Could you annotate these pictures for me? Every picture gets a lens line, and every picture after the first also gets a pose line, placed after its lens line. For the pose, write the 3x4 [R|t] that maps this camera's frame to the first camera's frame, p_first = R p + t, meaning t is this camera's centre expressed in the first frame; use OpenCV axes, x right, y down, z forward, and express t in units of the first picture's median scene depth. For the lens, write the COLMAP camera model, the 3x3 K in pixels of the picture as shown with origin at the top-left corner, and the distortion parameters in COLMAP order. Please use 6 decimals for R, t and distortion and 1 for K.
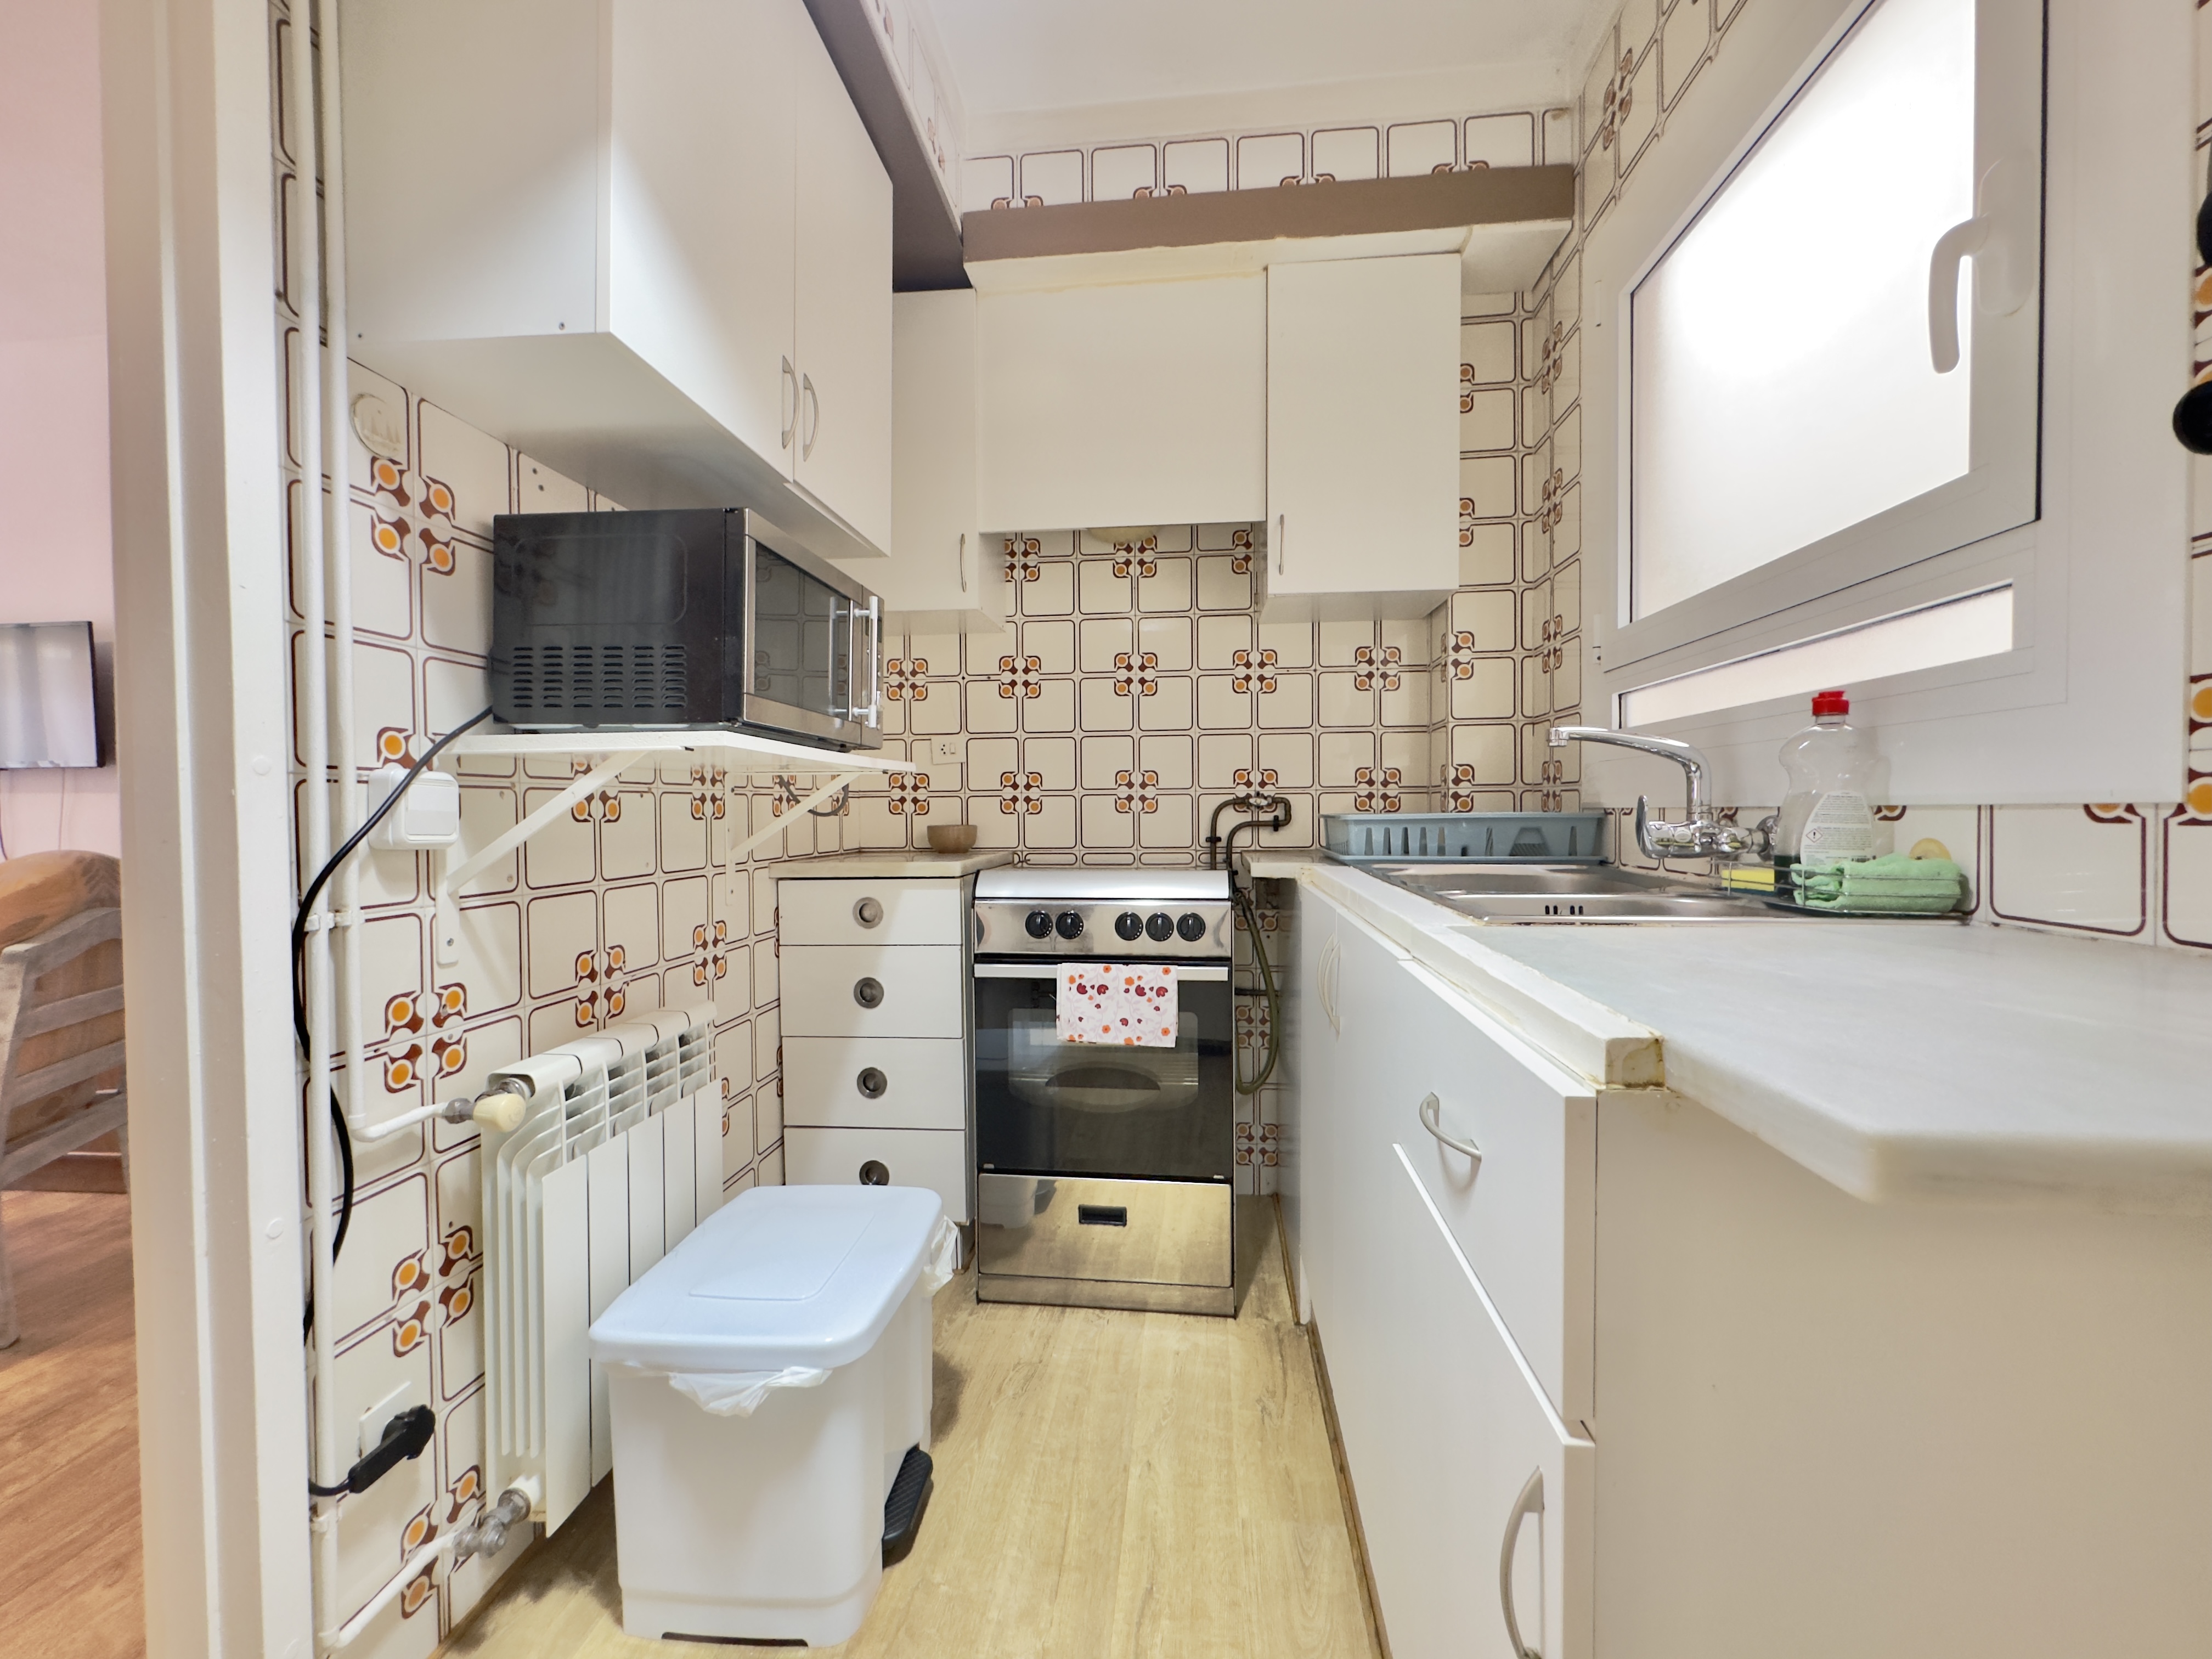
lens RADIAL K [[888.5, 0, 1098.7], [0, 888.5, 829.1], [0, 0, 1]] dist [-0.008017, 0.002045]
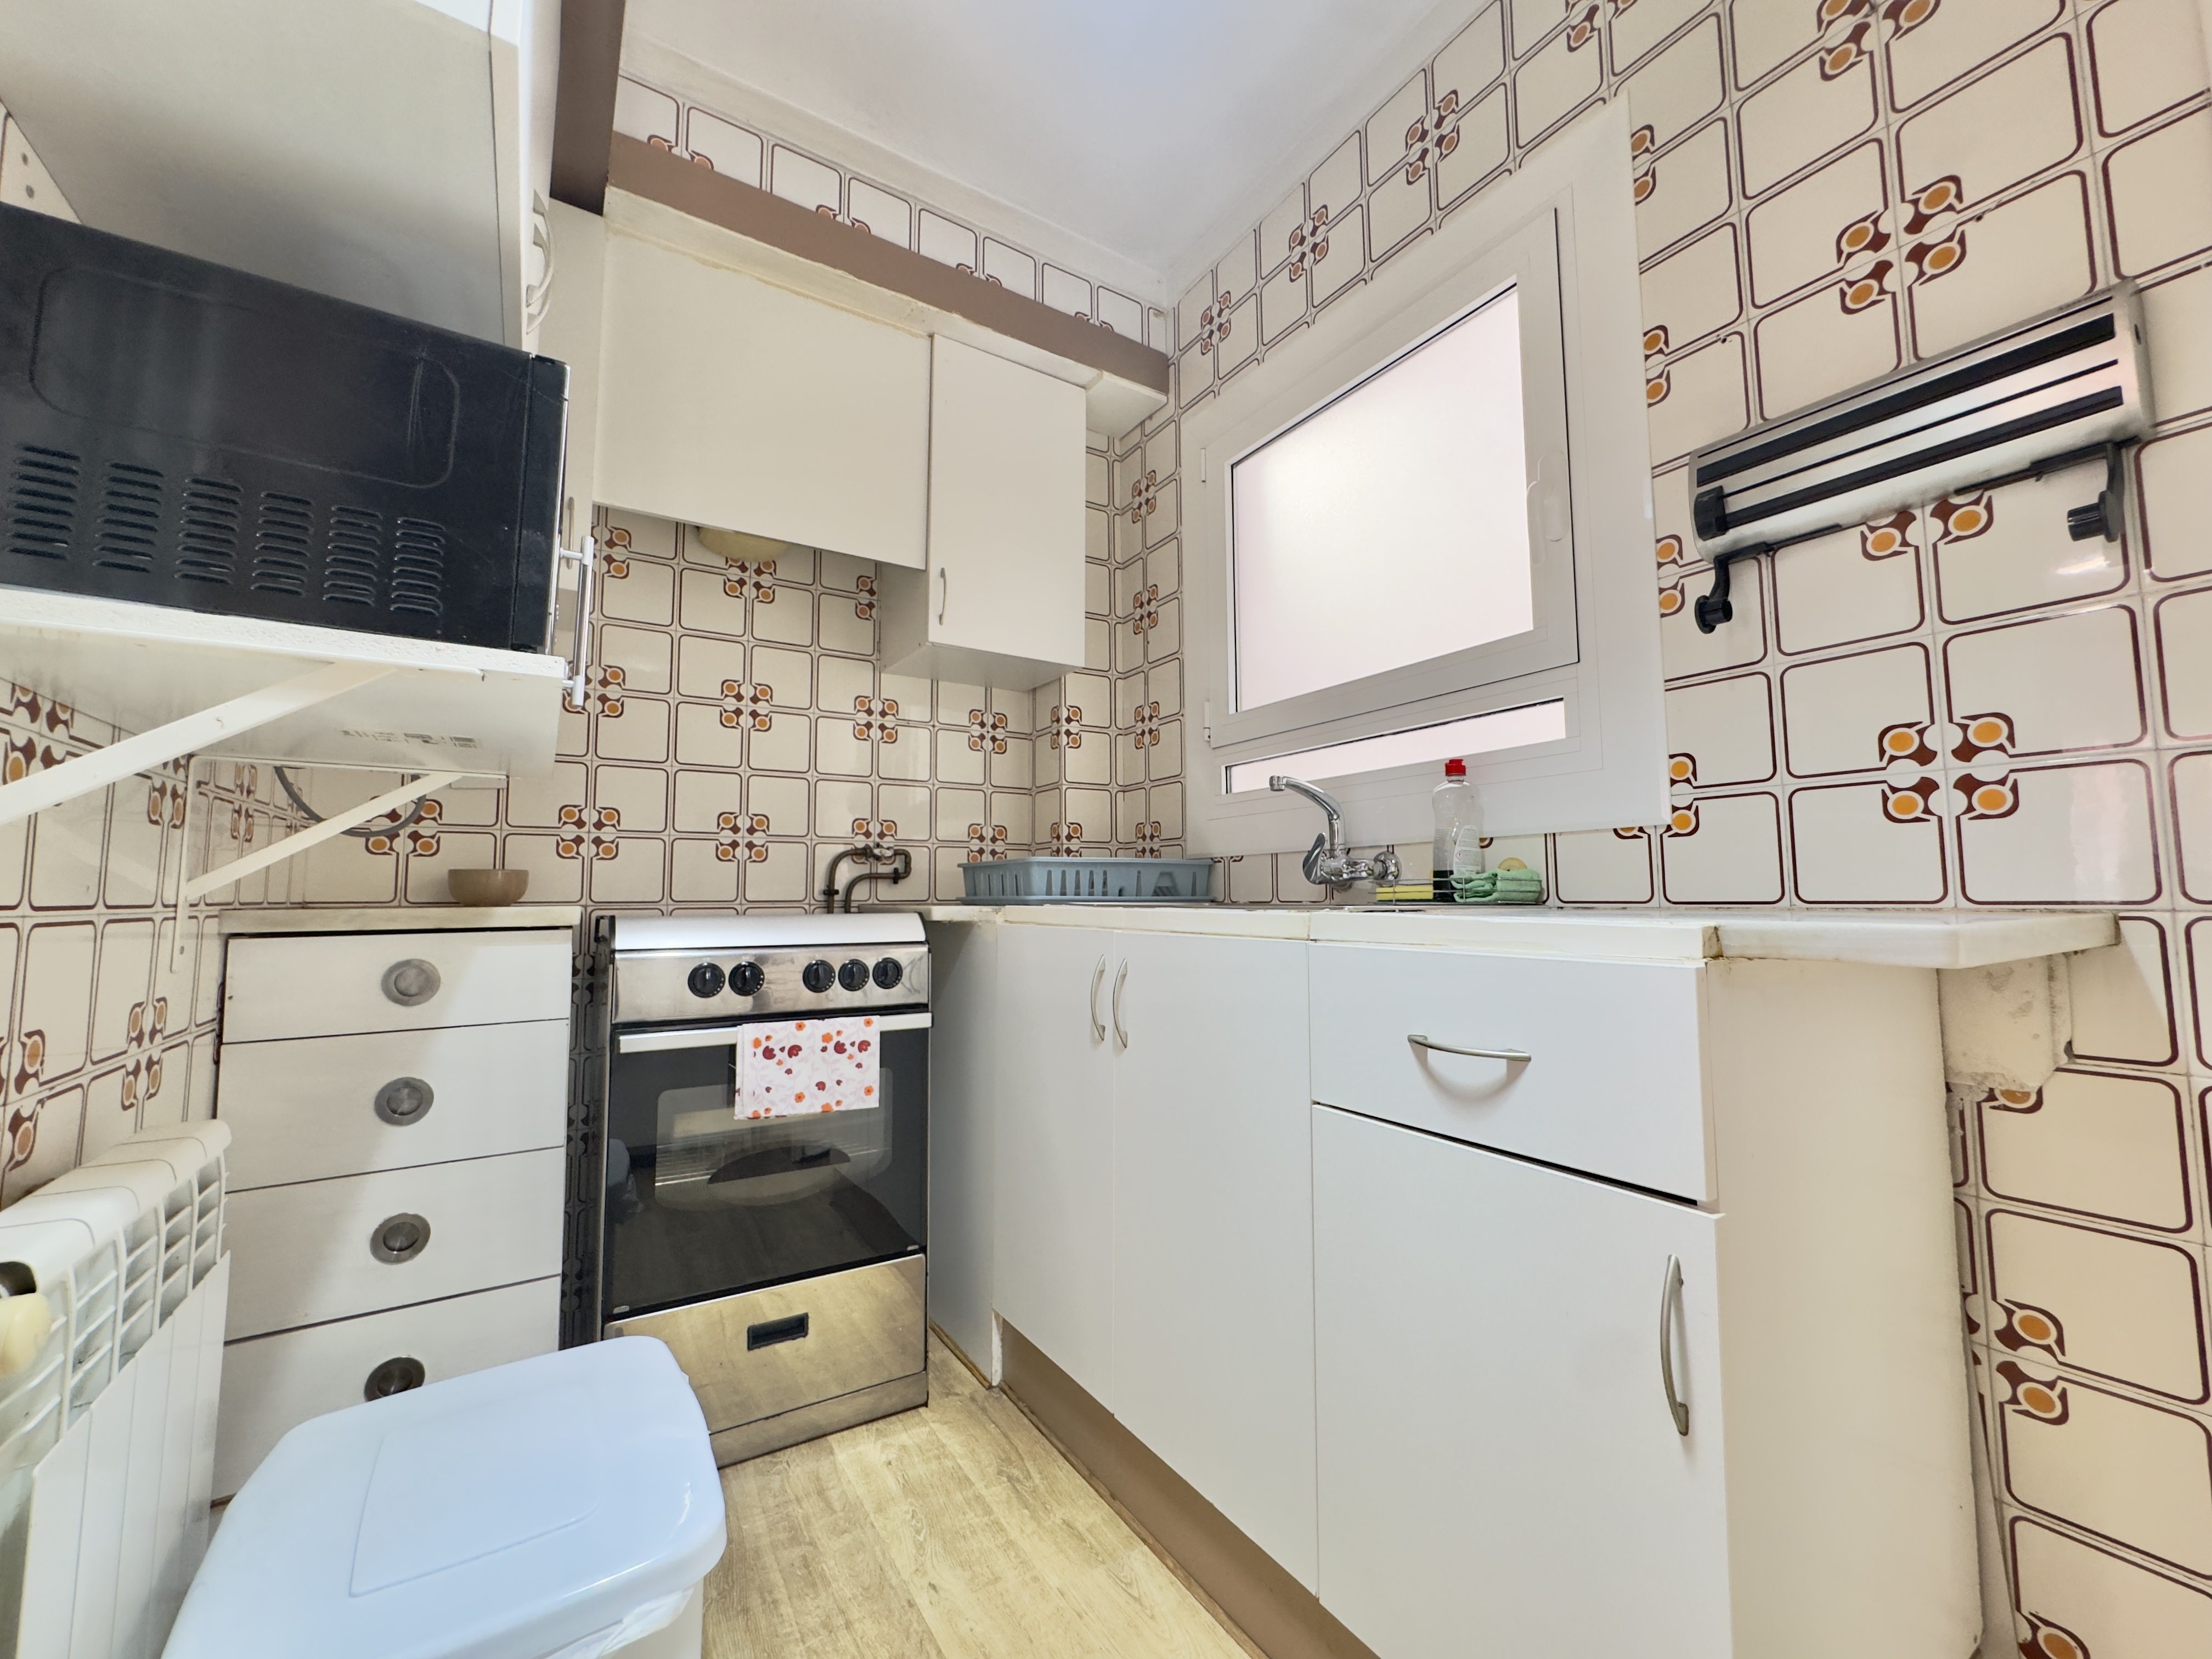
lens RADIAL K [[894.1, 0, 1100.8], [0, 894.1, 829.5], [0, 0, 1]] dist [-0.006373, 0.000873]
pose [[0.776183, 0.054553, 0.628143, -0.310092], [0.012349, 0.994743, -0.101651, 0.057671], [-0.630387, 0.086657, 0.771429, 0.127476]]
